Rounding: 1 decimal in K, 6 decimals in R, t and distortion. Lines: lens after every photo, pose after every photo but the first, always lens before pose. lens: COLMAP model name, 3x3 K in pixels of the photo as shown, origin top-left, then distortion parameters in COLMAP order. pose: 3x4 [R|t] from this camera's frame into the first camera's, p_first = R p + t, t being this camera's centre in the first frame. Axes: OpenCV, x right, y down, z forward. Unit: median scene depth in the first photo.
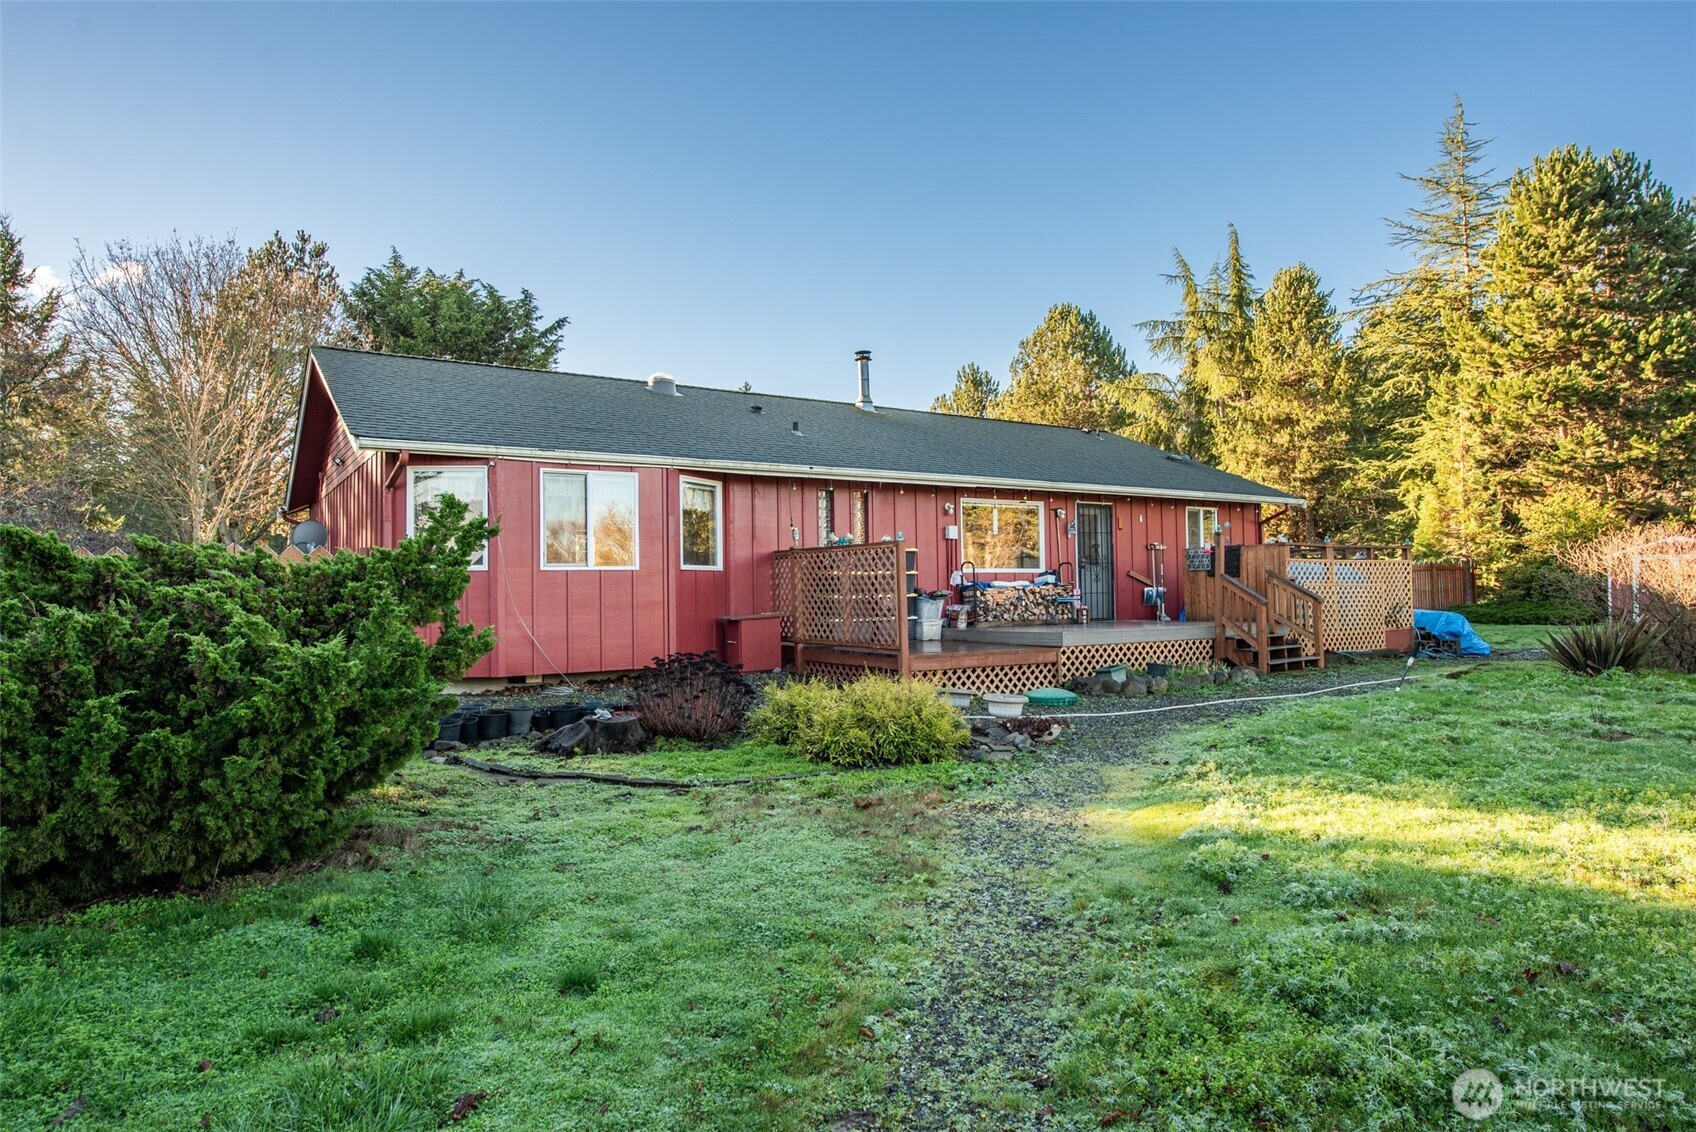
lens RADIAL K [[1013.8, 0, 844.8], [0, 1013.8, 564.2], [0, 0, 1]] dist [0.002603, 0.001888]
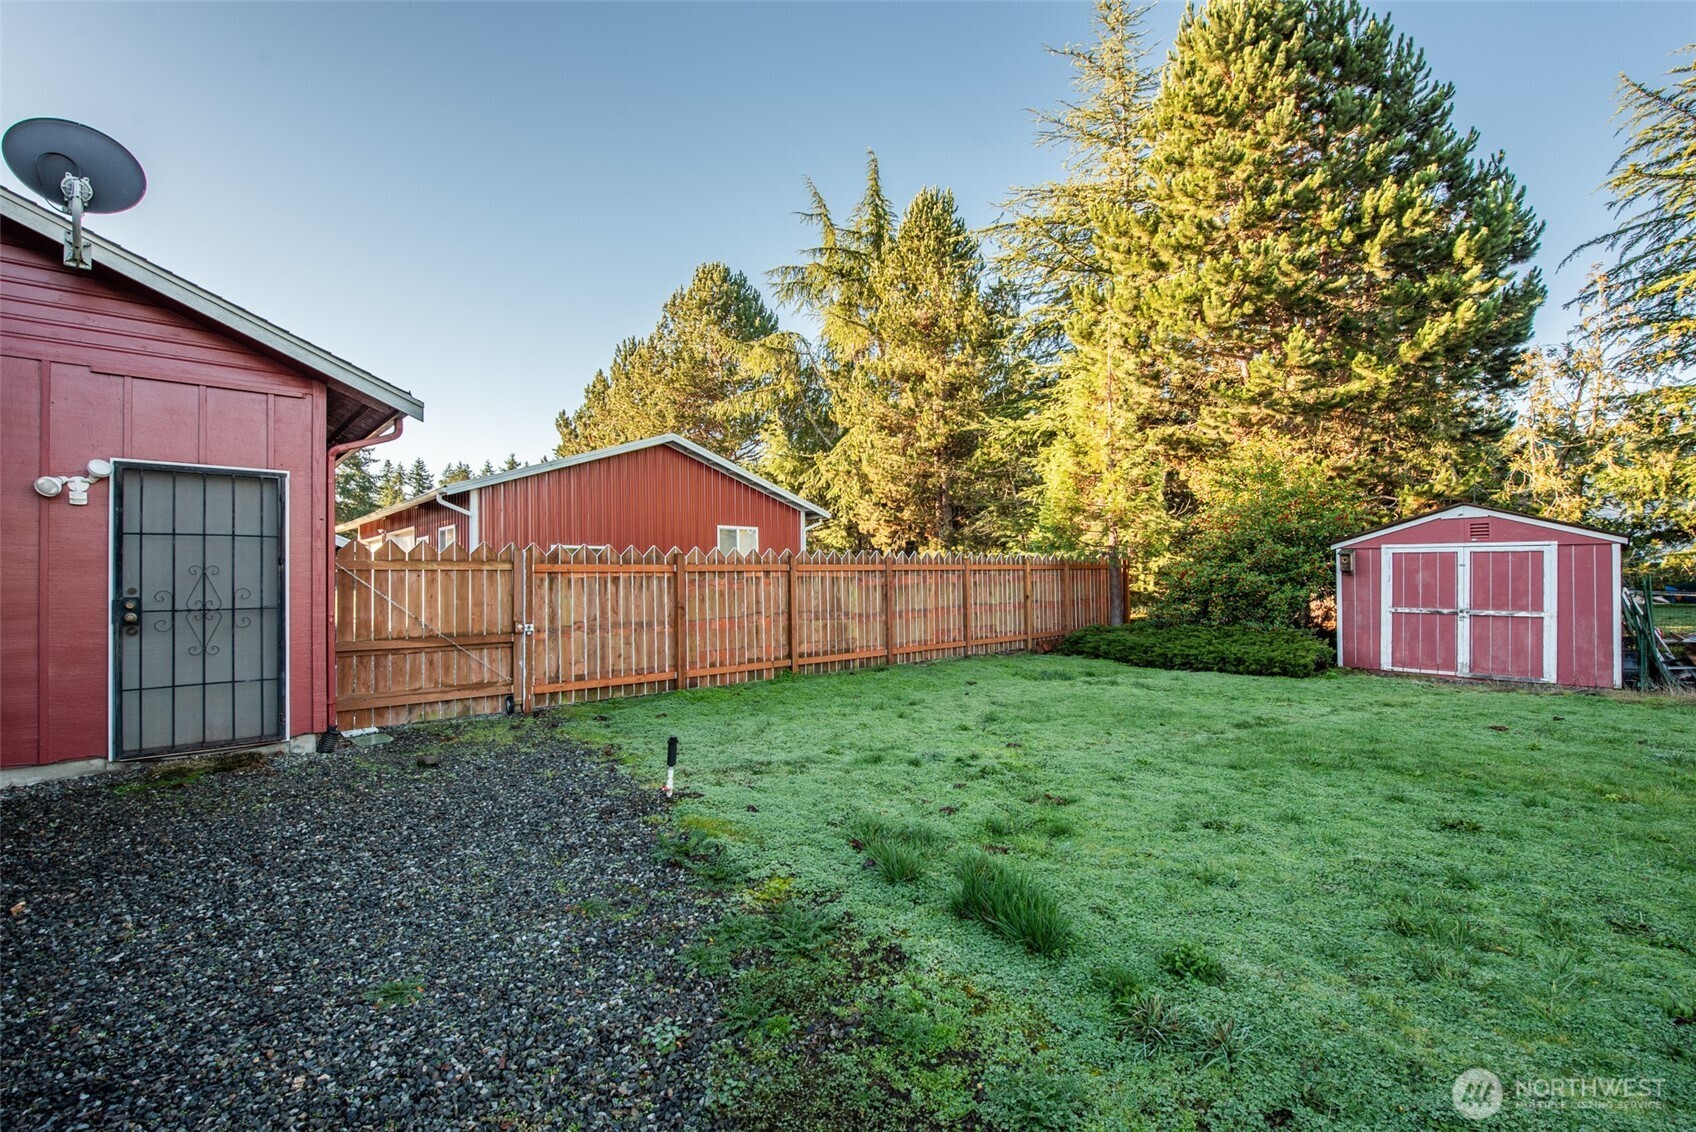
lens RADIAL K [[746.5, 0, 844.9], [0, 746.5, 566.9], [0, 0, 1]] dist [-0.004024, -0.000515]
pose [[0.985555, 0.004172, 0.169302, 0.357667], [-0.005619, 0.999952, 0.008067, 0.001371], [-0.169260, -0.008902, 0.985531, 0.551961]]
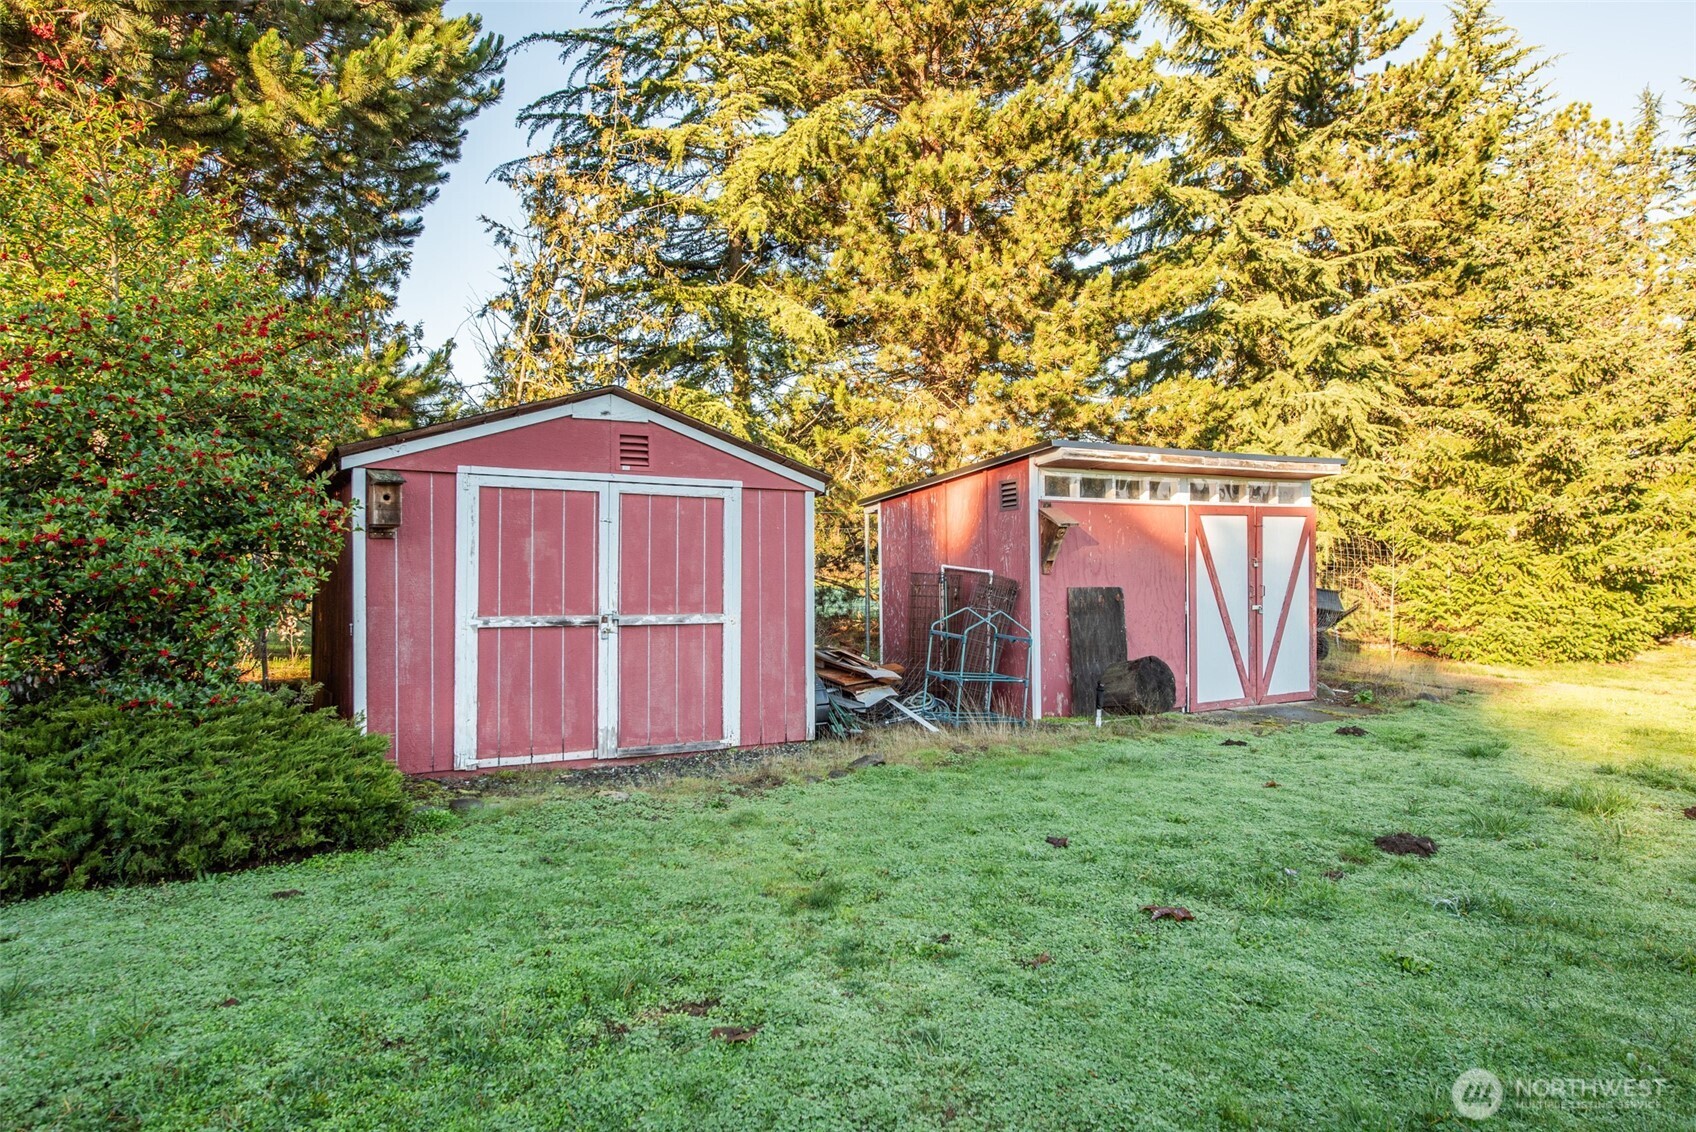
lens RADIAL K [[1096.1, 0, 848.8], [0, 1096.1, 561.9], [0, 0, 1]] dist [0.005566, 0.000433]
pose [[0.080718, 0.005049, 0.996724, 0.457497], [-0.028395, 0.999593, -0.002764, 0.009248], [-0.996332, -0.028079, 0.080828, 0.755067]]
